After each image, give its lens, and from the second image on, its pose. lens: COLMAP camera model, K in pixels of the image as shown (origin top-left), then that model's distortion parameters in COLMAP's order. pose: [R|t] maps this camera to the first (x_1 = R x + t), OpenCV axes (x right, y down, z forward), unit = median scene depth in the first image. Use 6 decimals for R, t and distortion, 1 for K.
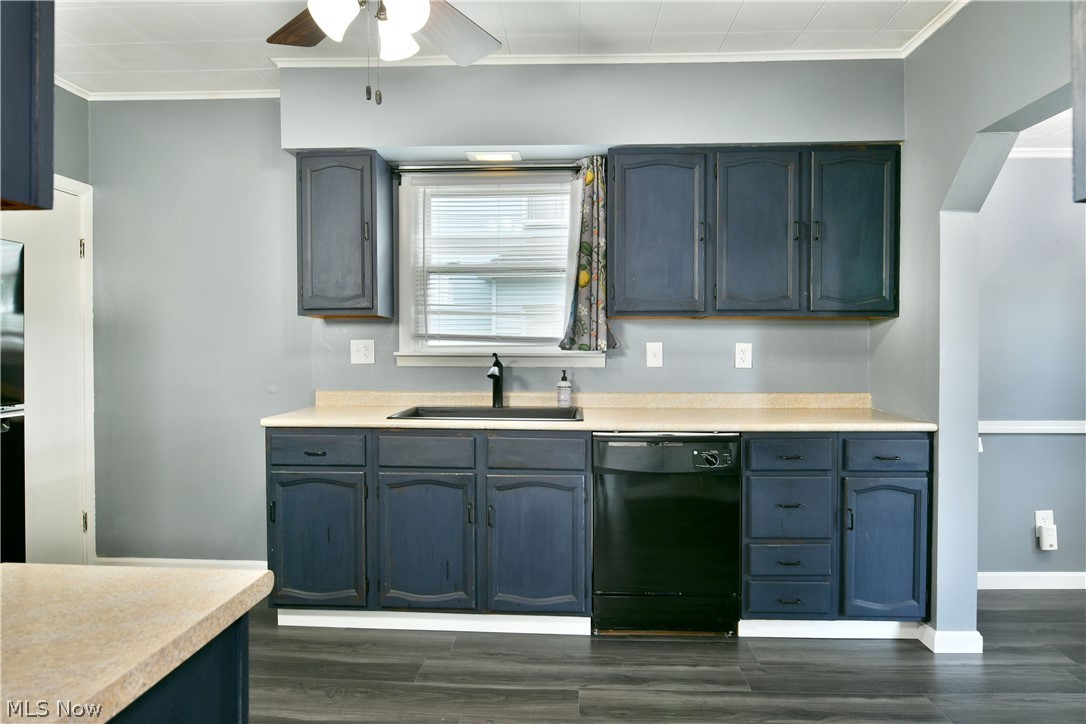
lens RADIAL K [[662.2, 0, 540.7], [0, 662.2, 329.8], [0, 0, 1]] dist [-0.014339, -0.001825]
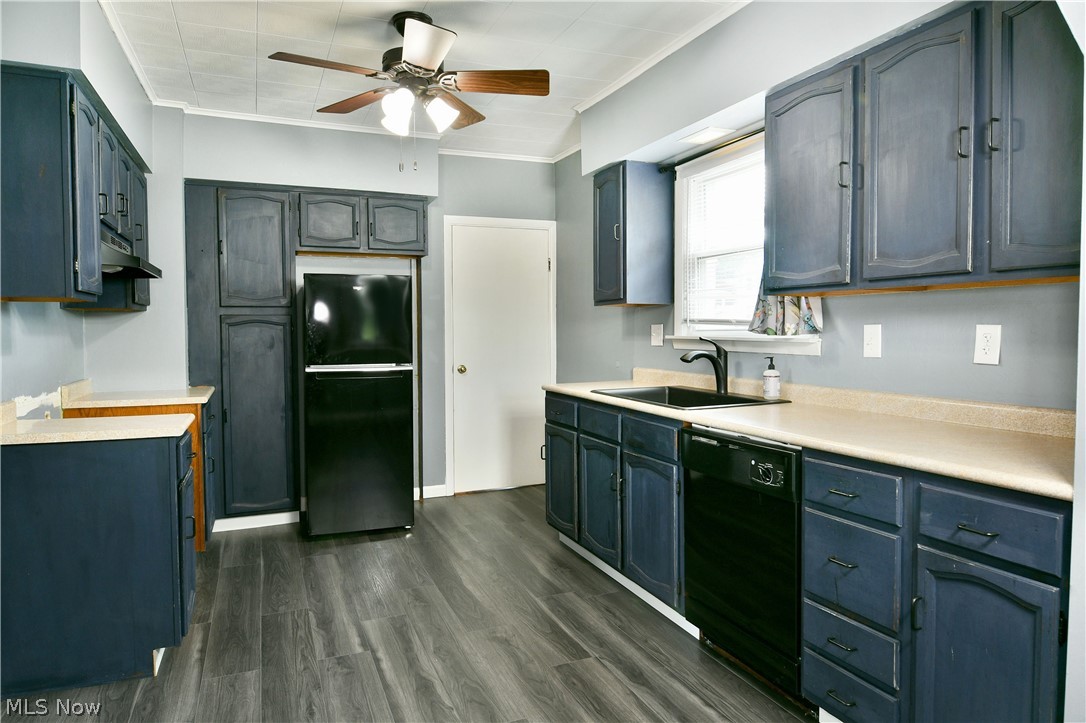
lens RADIAL K [[675.1, 0, 543.1], [0, 675.1, 326.6], [0, 0, 1]] dist [-0.011502, -0.002732]
pose [[0.429255, -0.006755, -0.903158, 0.861448], [0.030126, 0.999523, 0.006843, 0.006184], [0.902681, -0.030146, 0.429254, 0.414230]]
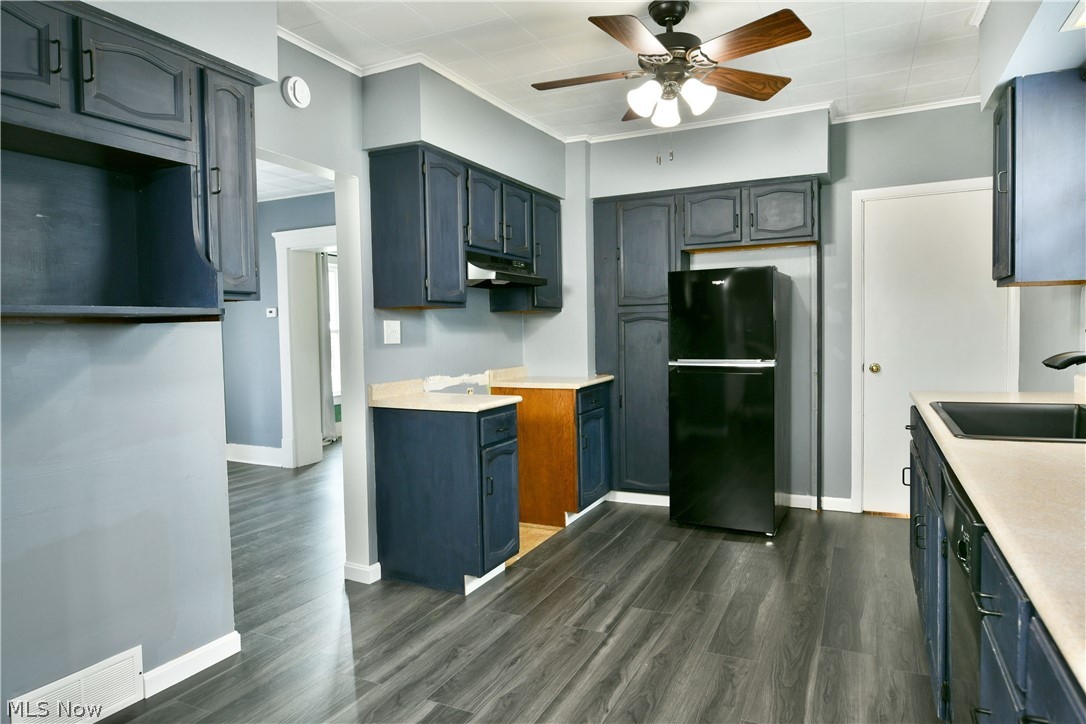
lens RADIAL K [[662.2, 0, 540.7], [0, 662.2, 329.8], [0, 0, 1]] dist [-0.014339, -0.001825]
pose [[-0.397342, 0.006608, -0.917647, 0.824317], [0.044616, 0.998931, -0.012126, 0.022868], [0.916585, -0.045760, -0.397212, 0.903620]]
